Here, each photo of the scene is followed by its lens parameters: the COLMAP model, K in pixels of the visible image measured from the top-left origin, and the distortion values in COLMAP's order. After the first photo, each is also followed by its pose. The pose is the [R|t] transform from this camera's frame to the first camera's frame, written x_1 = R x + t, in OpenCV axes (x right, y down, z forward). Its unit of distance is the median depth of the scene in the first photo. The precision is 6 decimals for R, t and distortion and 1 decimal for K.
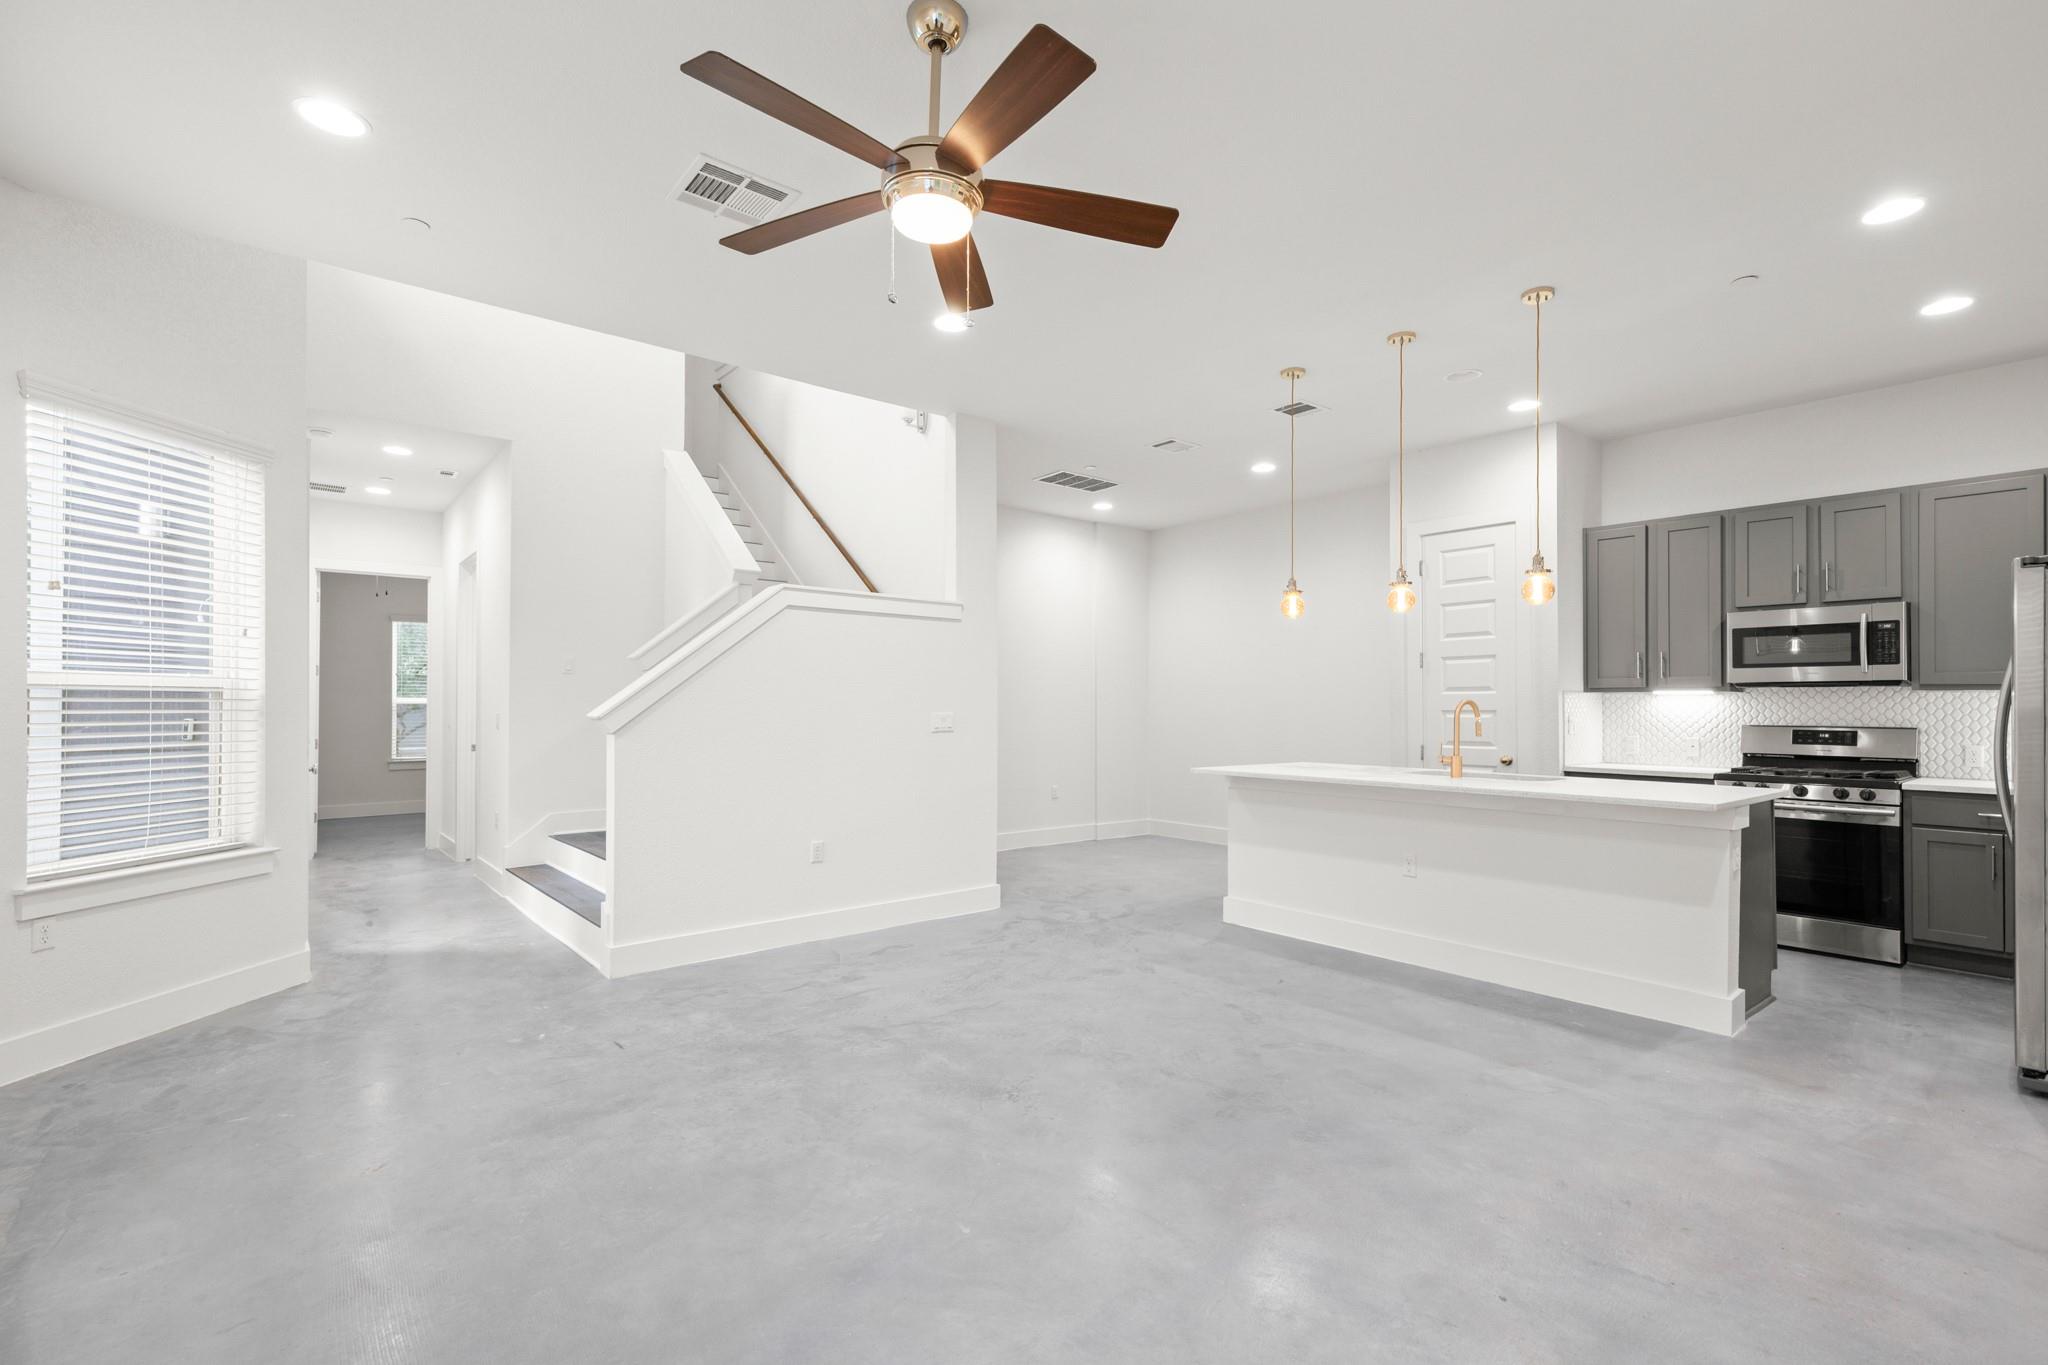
lens RADIAL K [[921.8, 0, 1021.3], [0, 921.8, 693.1], [0, 0, 1]] dist [0.000166, -0.000357]
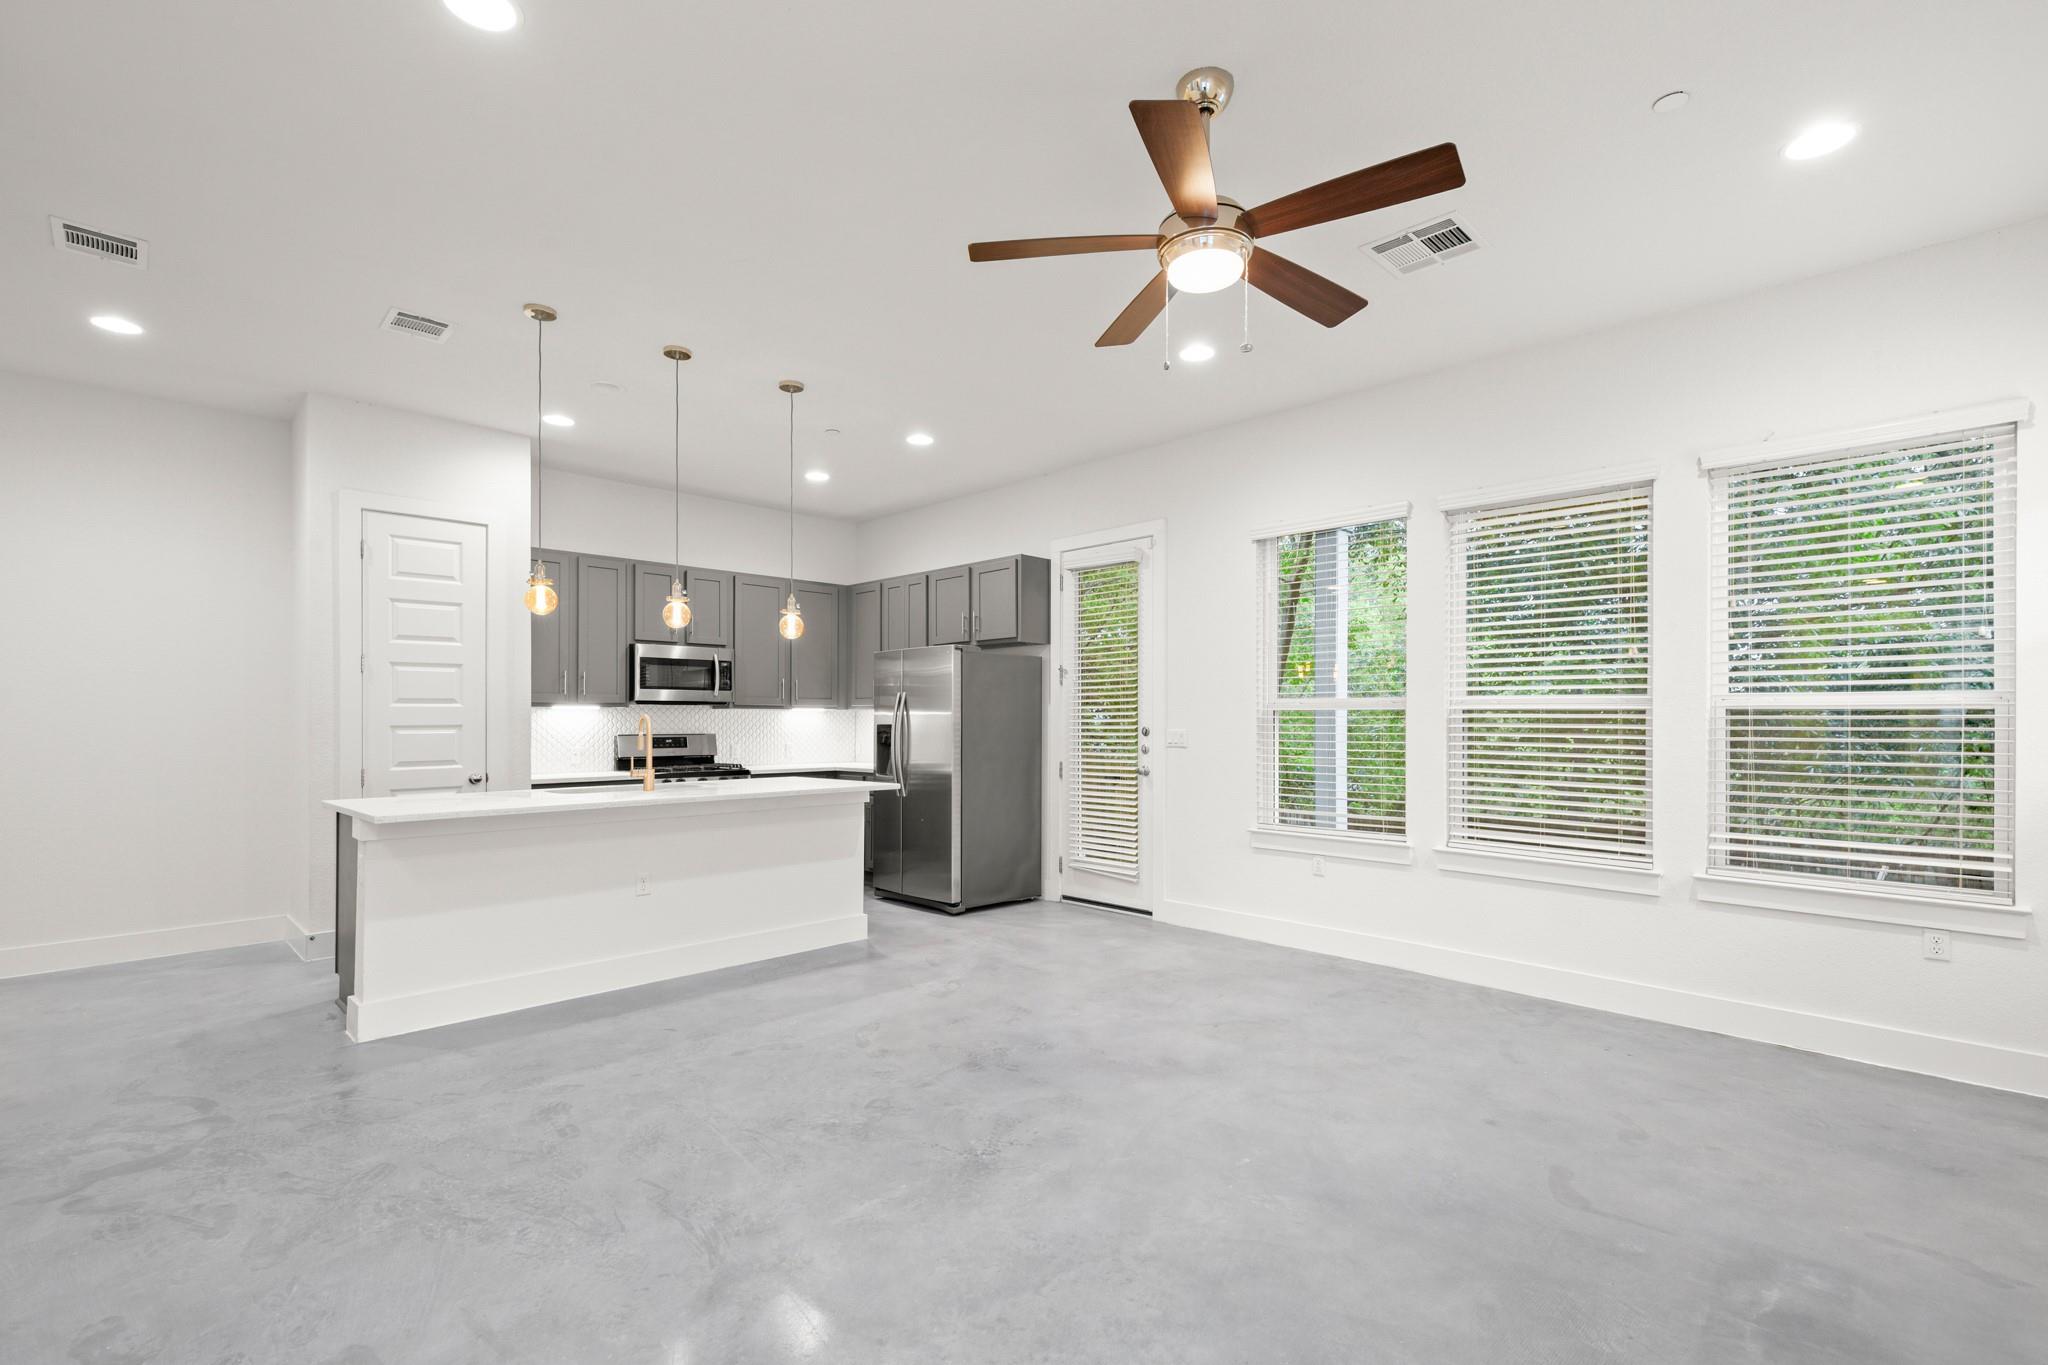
lens RADIAL K [[932.1, 0, 1042.6], [0, 932.1, 702.2], [0, 0, 1]] dist [-0.000720, -0.000262]
pose [[-0.100672, 0.014846, 0.994809, -0.551948], [-0.011527, 0.999804, -0.016087, 0.005112], [-0.994853, -0.013087, -0.100481, 0.616217]]
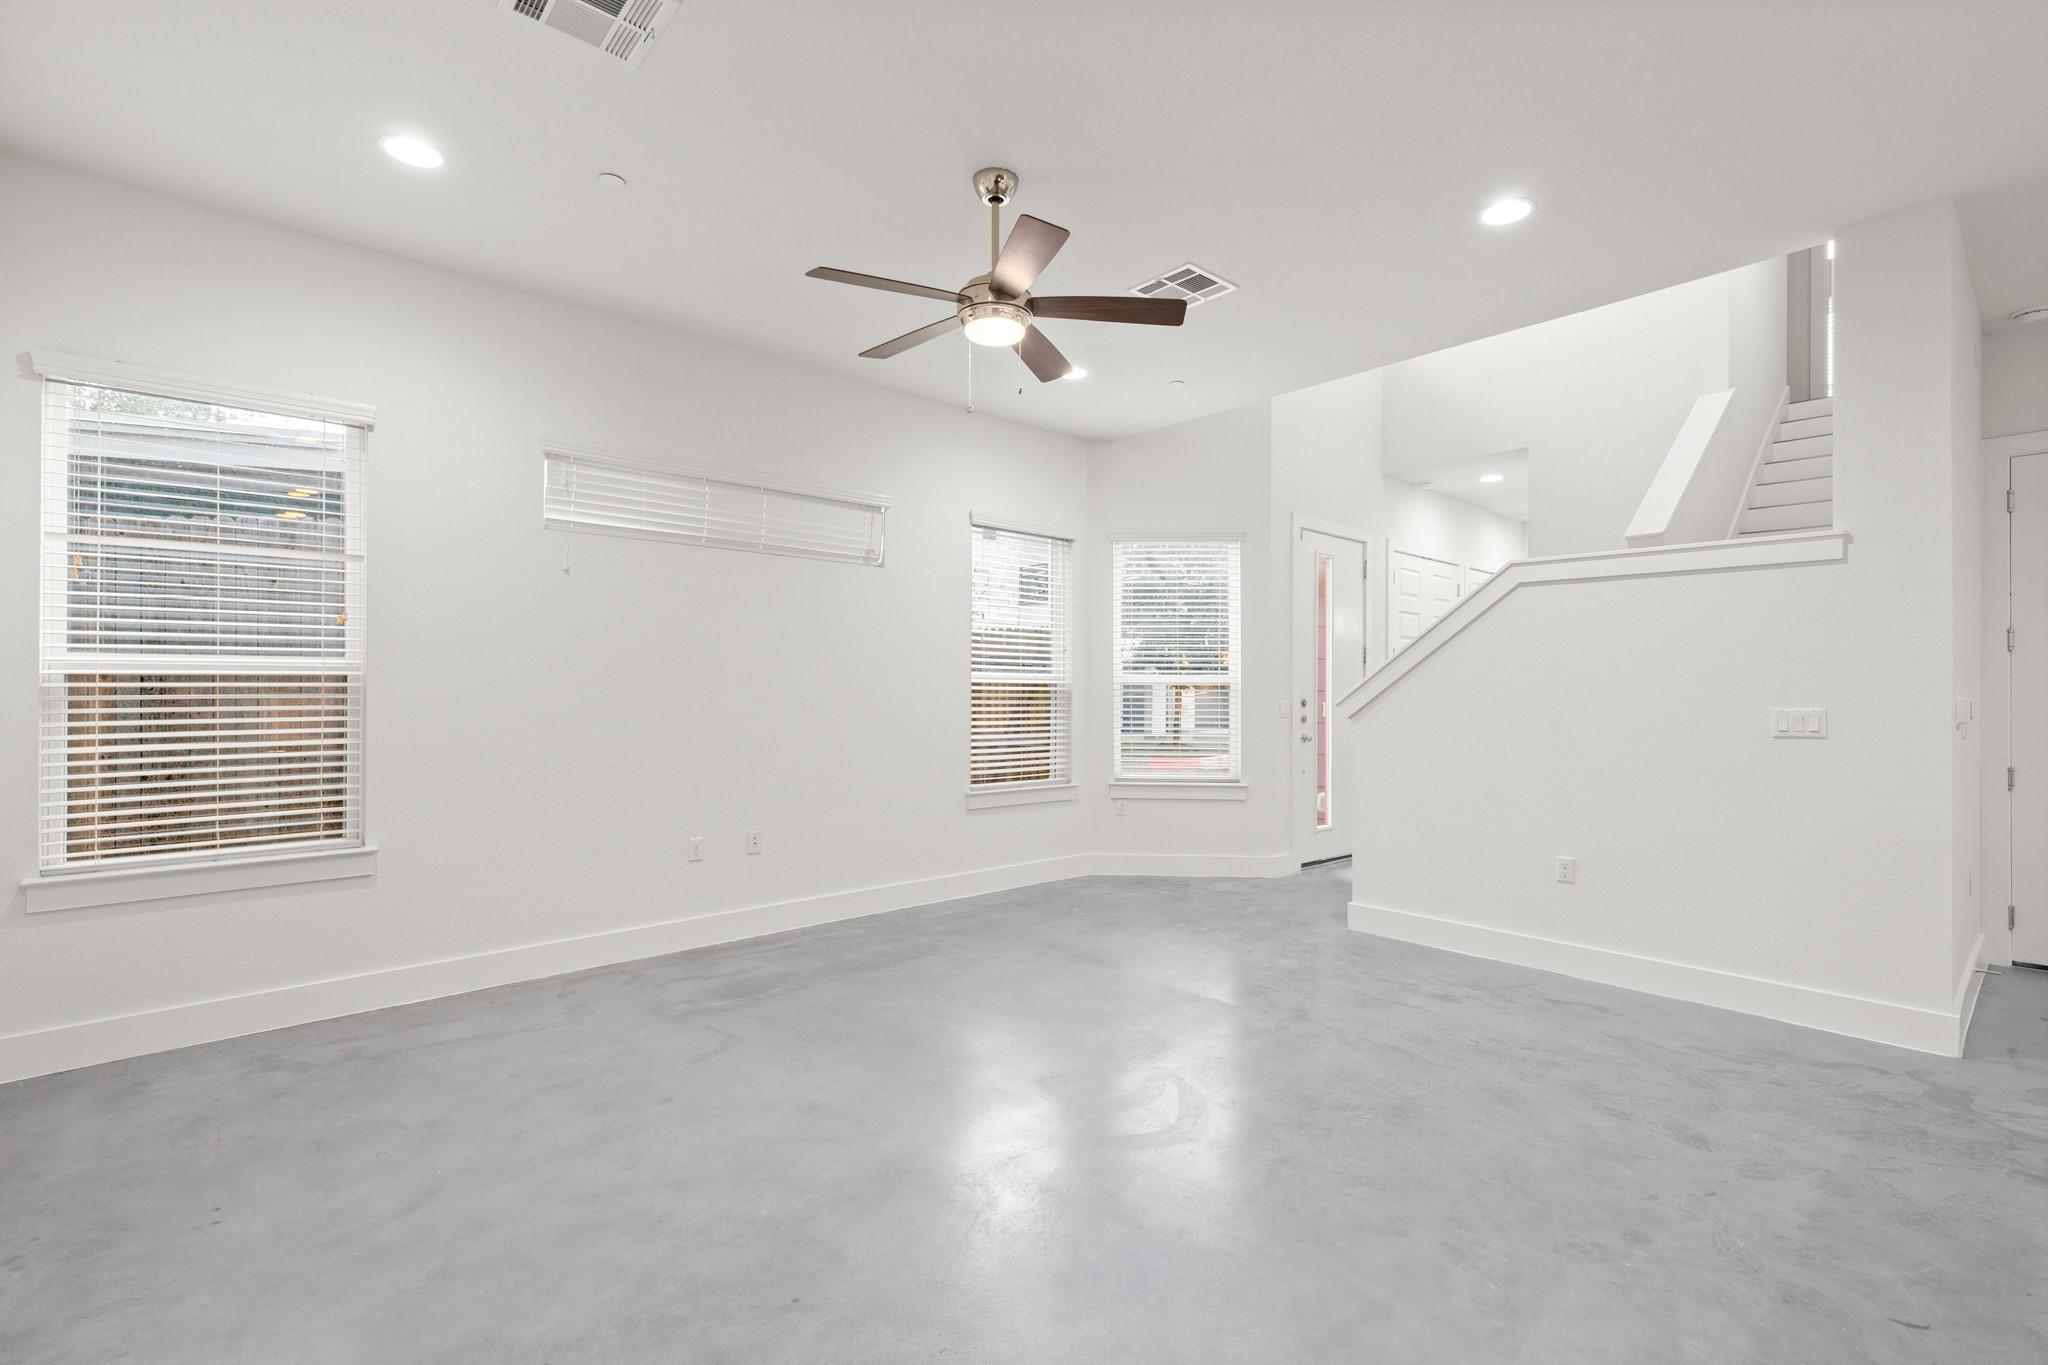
lens RADIAL K [[913.1, 0, 1038.1], [0, 913.1, 690.8], [0, 0, 1]] dist [0.000193, 0.000568]
pose [[0.045275, -0.005714, -0.998958, 0.584938], [0.008119, 0.999953, -0.005351, 0.009510], [0.998942, -0.007868, 0.045319, 0.476829]]
